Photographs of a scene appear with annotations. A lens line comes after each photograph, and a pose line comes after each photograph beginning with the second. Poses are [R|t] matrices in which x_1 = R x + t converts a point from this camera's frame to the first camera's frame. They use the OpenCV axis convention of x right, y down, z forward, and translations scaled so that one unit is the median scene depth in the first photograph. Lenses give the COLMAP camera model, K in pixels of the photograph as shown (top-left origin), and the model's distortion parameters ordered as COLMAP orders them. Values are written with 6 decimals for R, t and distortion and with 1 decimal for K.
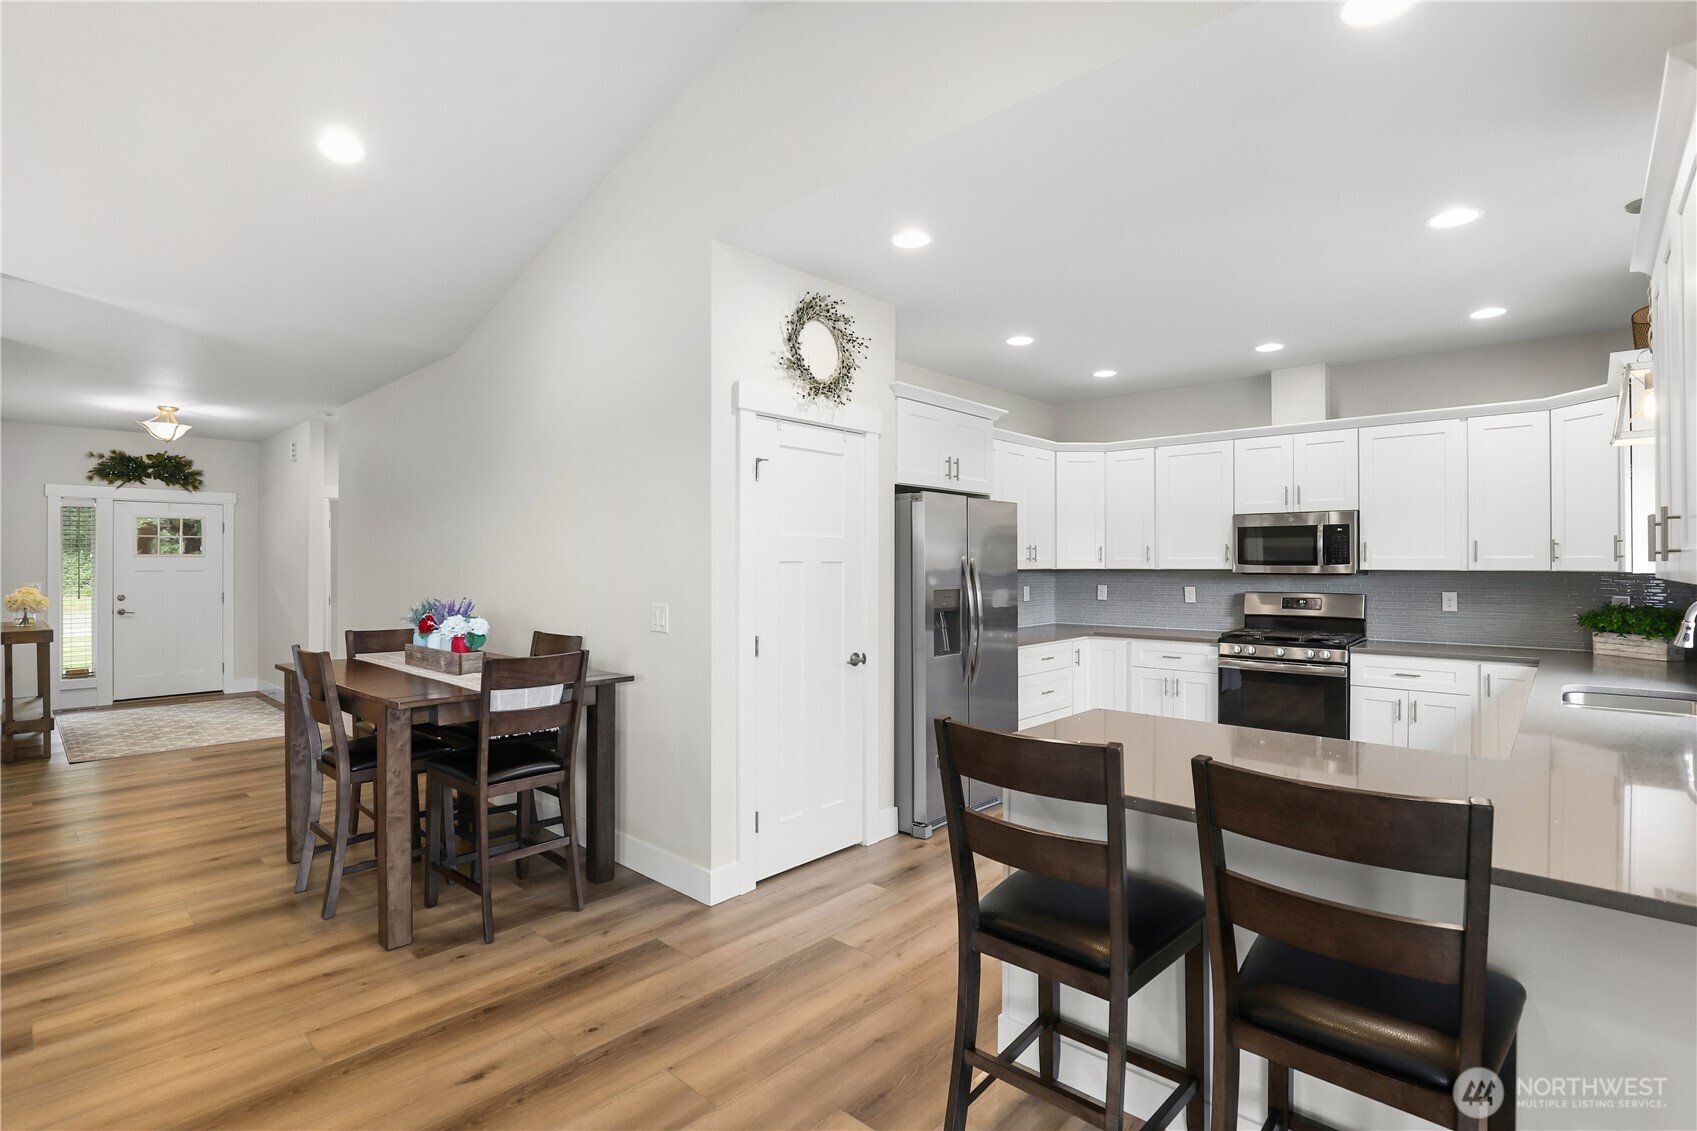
lens RADIAL K [[803.1, 0, 848.5], [0, 803.1, 565.5], [0, 0, 1]] dist [-0.001930, -0.000119]
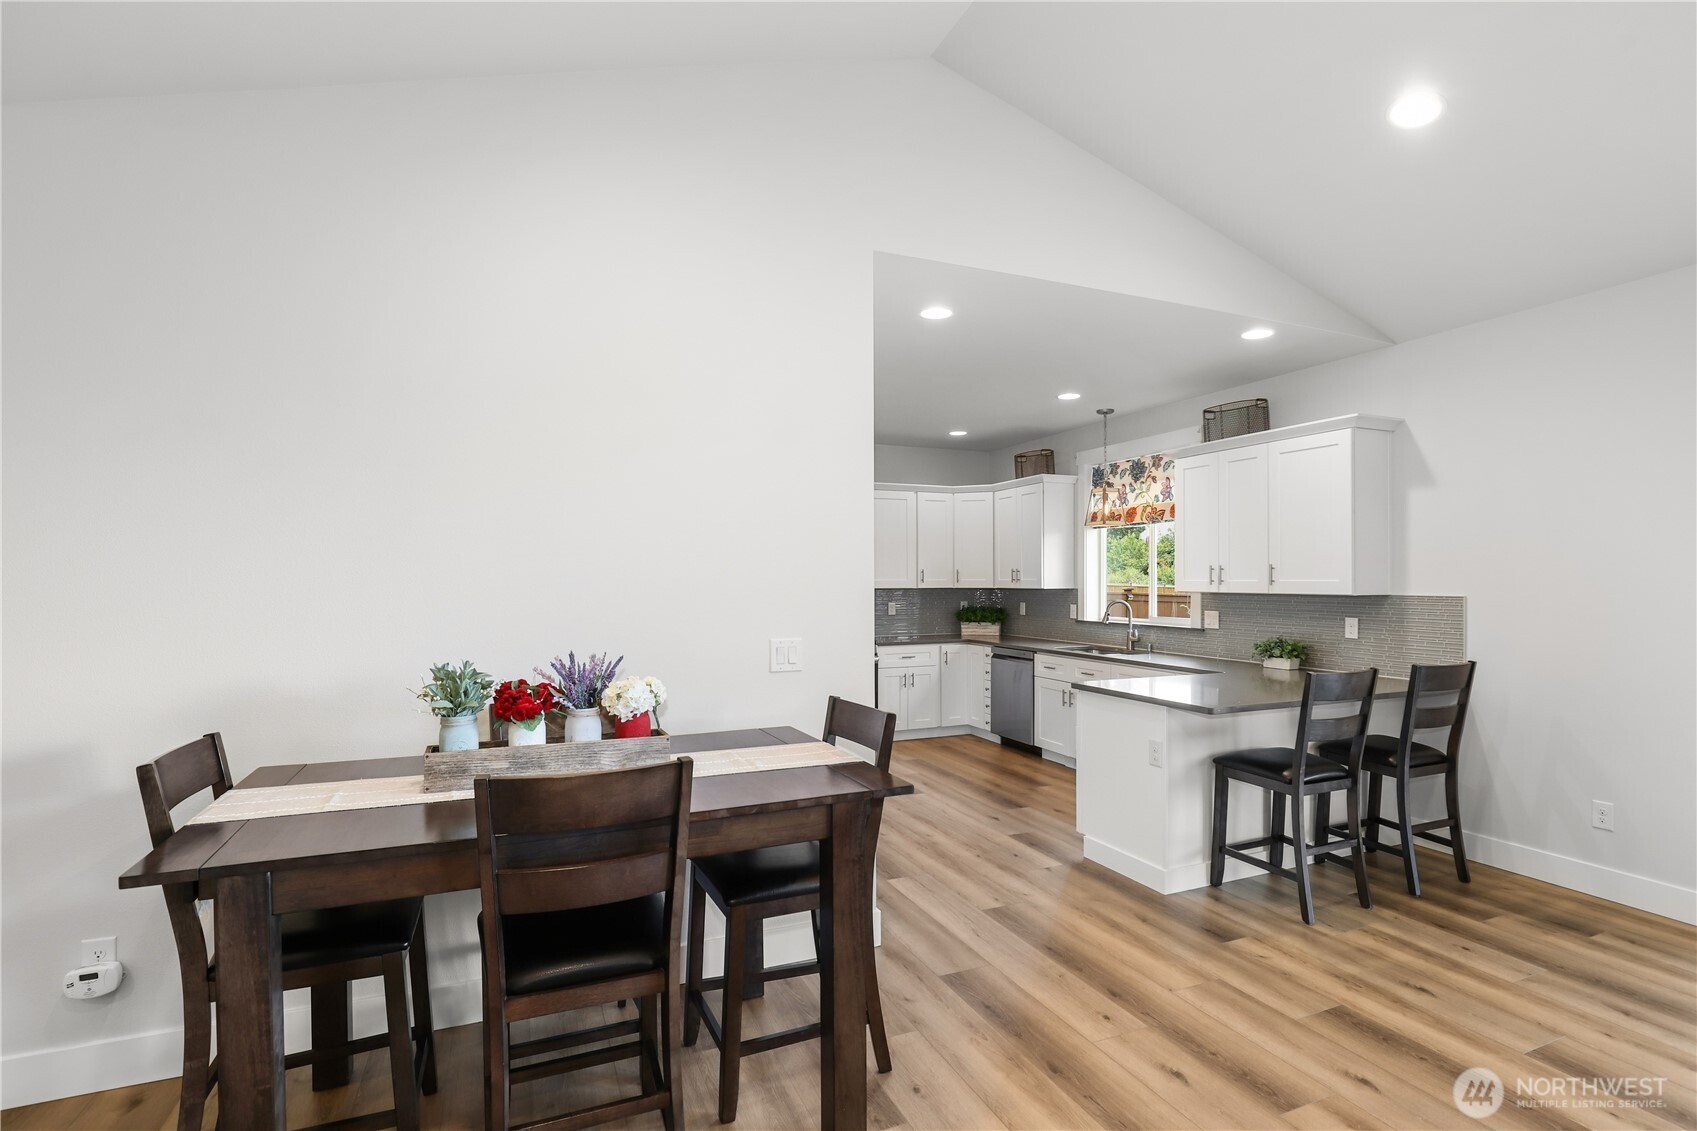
lens RADIAL K [[815.8, 0, 848.5], [0, 815.8, 565.5], [0, 0, 1]] dist [-0.000572, 0.000004]
pose [[0.407835, 0.015371, 0.912926, -1.042466], [0.003120, 0.999829, -0.018227, -0.015283], [-0.913050, 0.010282, 0.407717, 0.600505]]
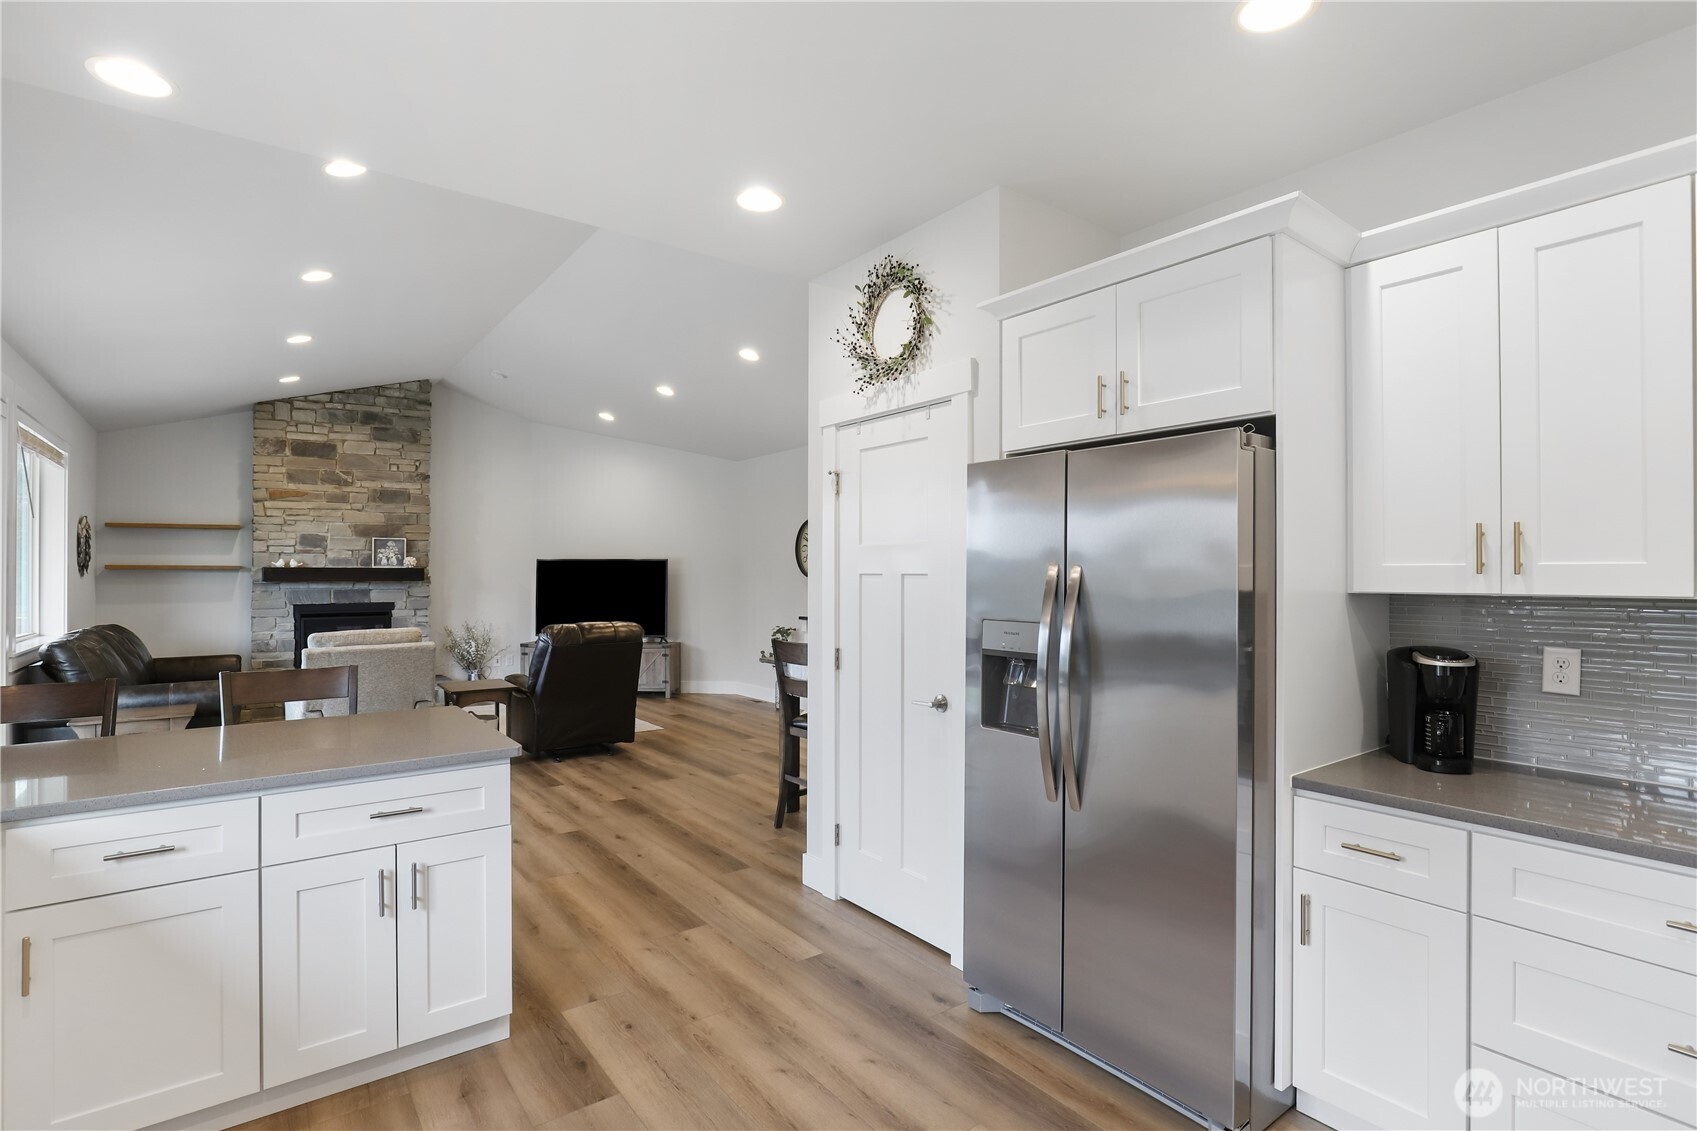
lens RADIAL K [[815.8, 0, 848.5], [0, 815.8, 565.5], [0, 0, 1]] dist [-0.000572, 0.000004]
pose [[-0.174361, -0.012004, -0.984609, 0.893410], [-0.000413, 0.999926, -0.012117, -0.002858], [0.984682, -0.001706, -0.174353, 1.202191]]
